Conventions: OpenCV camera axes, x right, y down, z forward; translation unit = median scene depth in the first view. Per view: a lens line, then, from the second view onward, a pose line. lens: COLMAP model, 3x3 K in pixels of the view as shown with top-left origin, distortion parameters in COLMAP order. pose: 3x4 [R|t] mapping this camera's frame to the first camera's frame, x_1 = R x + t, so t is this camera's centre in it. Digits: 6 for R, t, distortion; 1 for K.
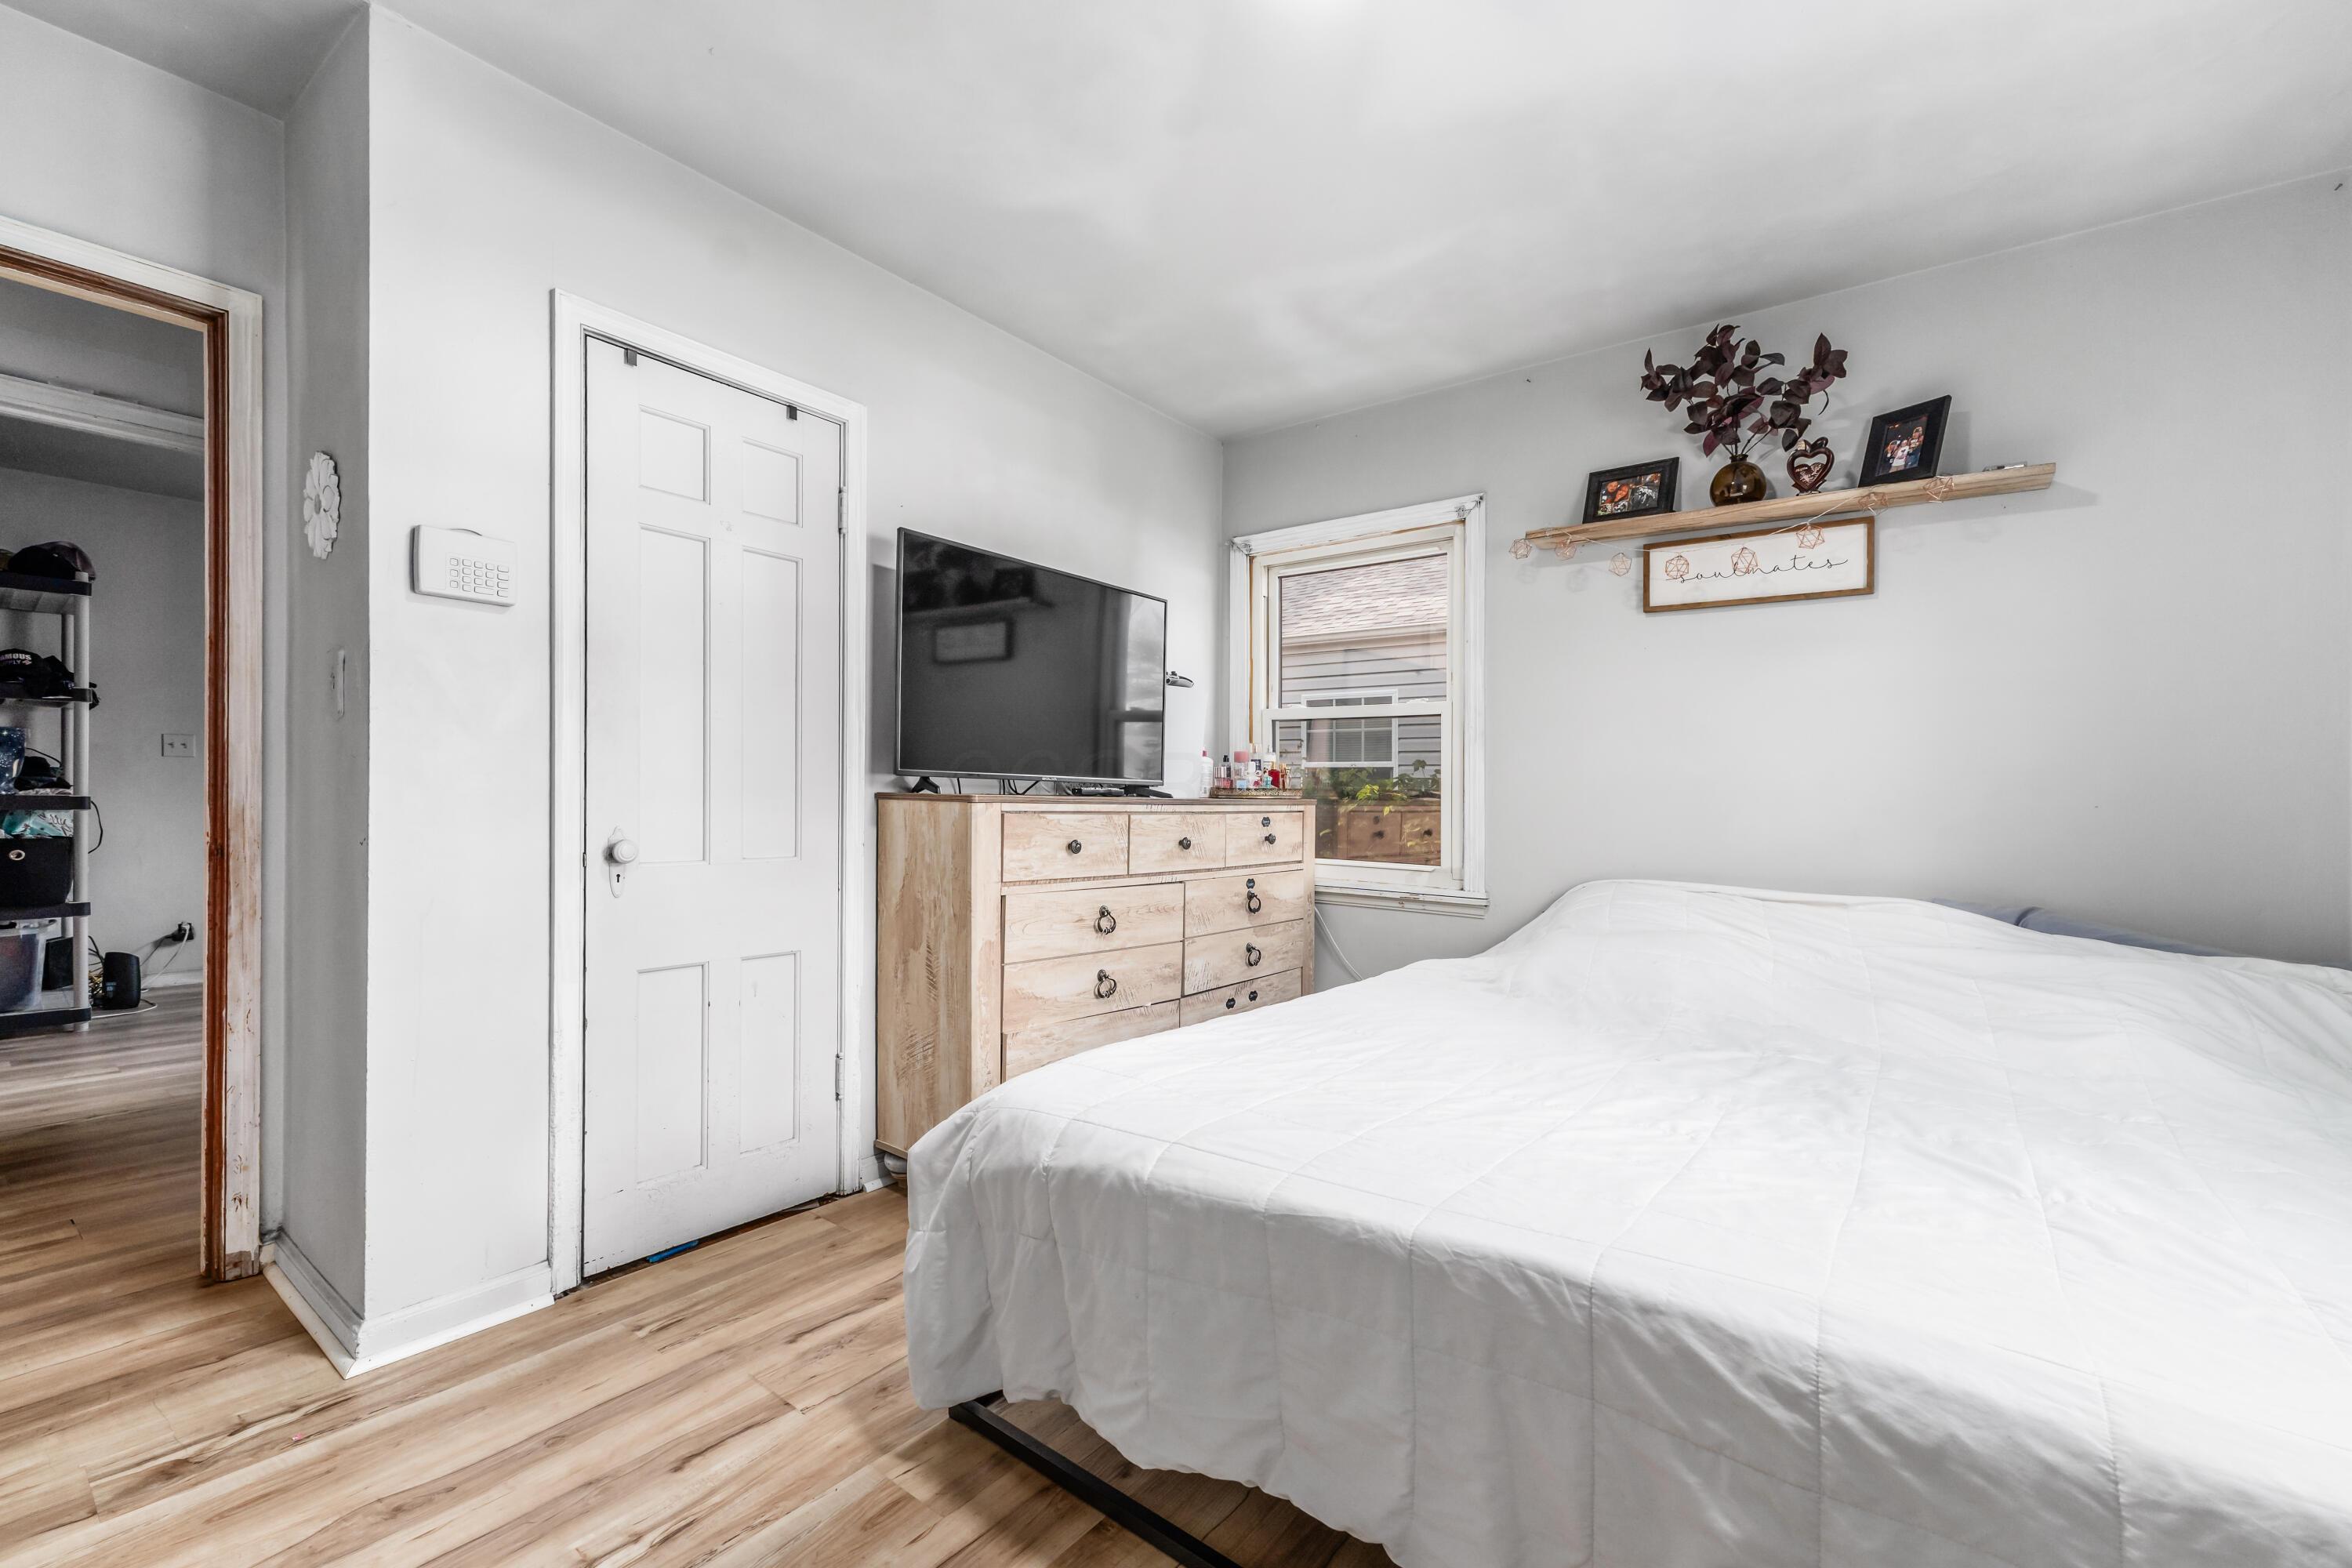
lens RADIAL K [[993.6, 0, 1168.8], [0, 993.6, 777.2], [0, 0, 1]] dist [0.002283, -0.000496]
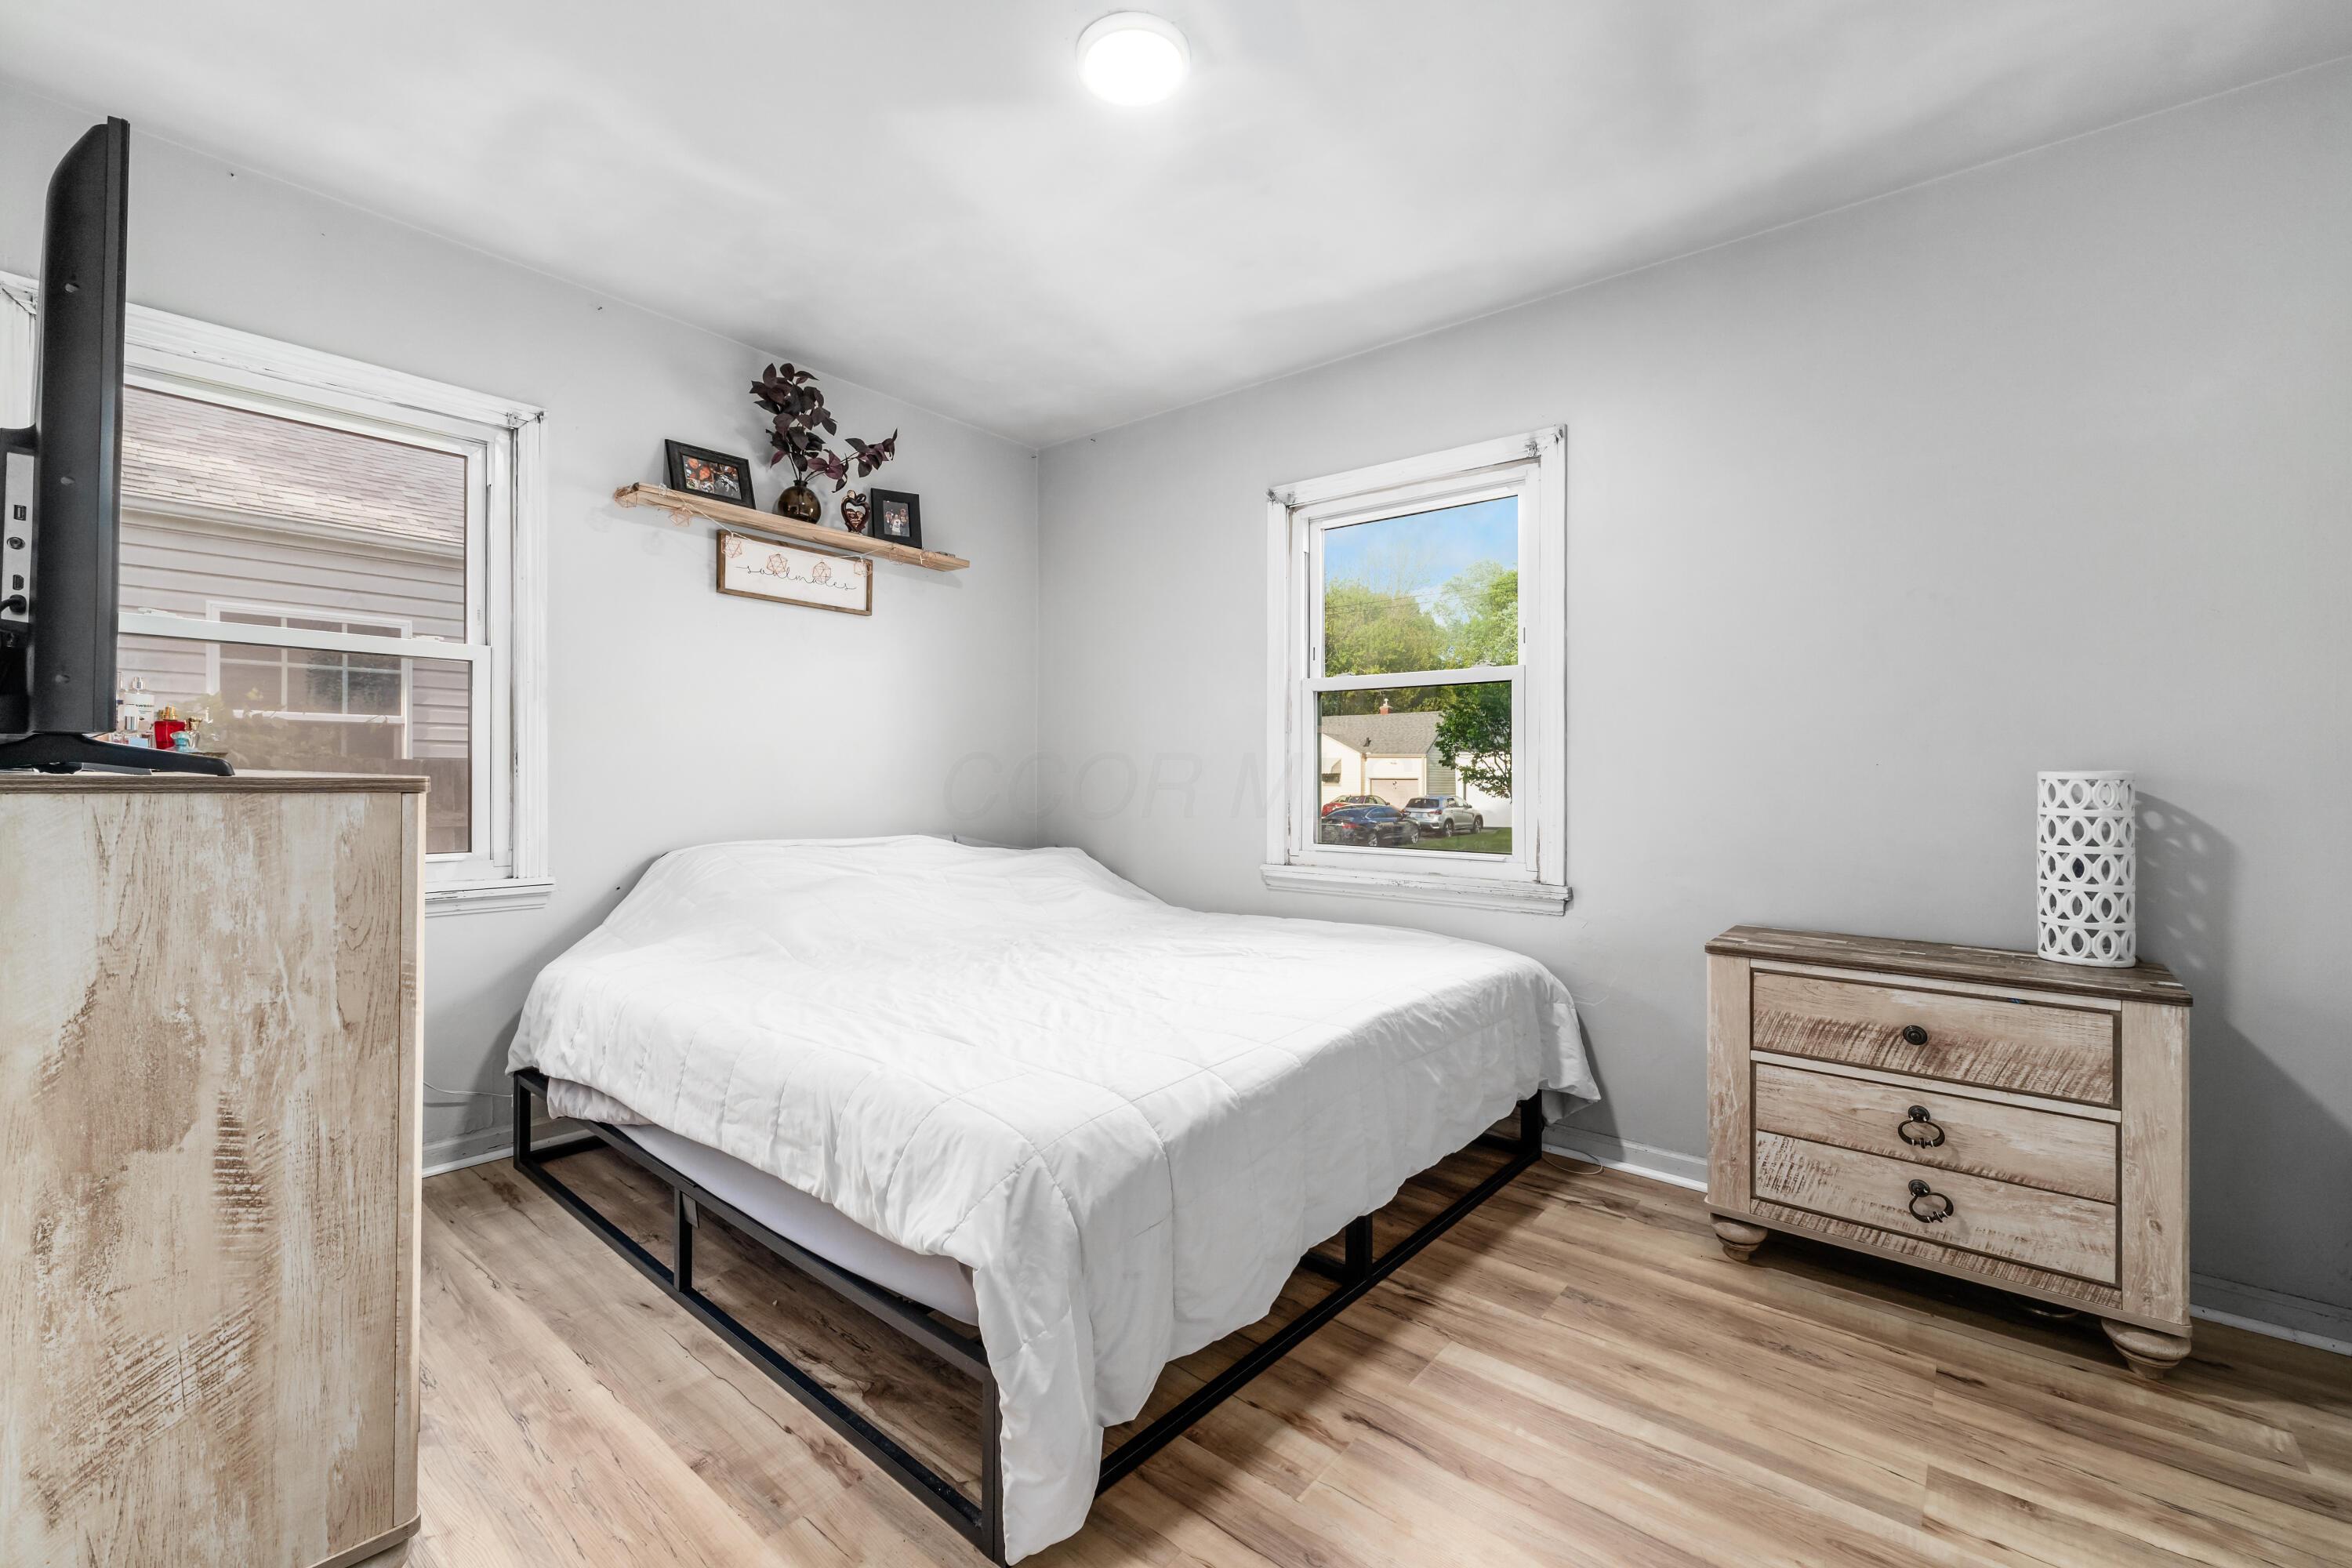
lens RADIAL K [[963.9, 0, 1173.2], [0, 963.9, 745.7], [0, 0, 1]] dist [0.001520, 0.000583]
pose [[0.042978, 0.011572, 0.999009, -0.597832], [-0.027193, 0.999576, -0.010409, -0.003596], [-0.998706, -0.026719, 0.043274, 0.515619]]
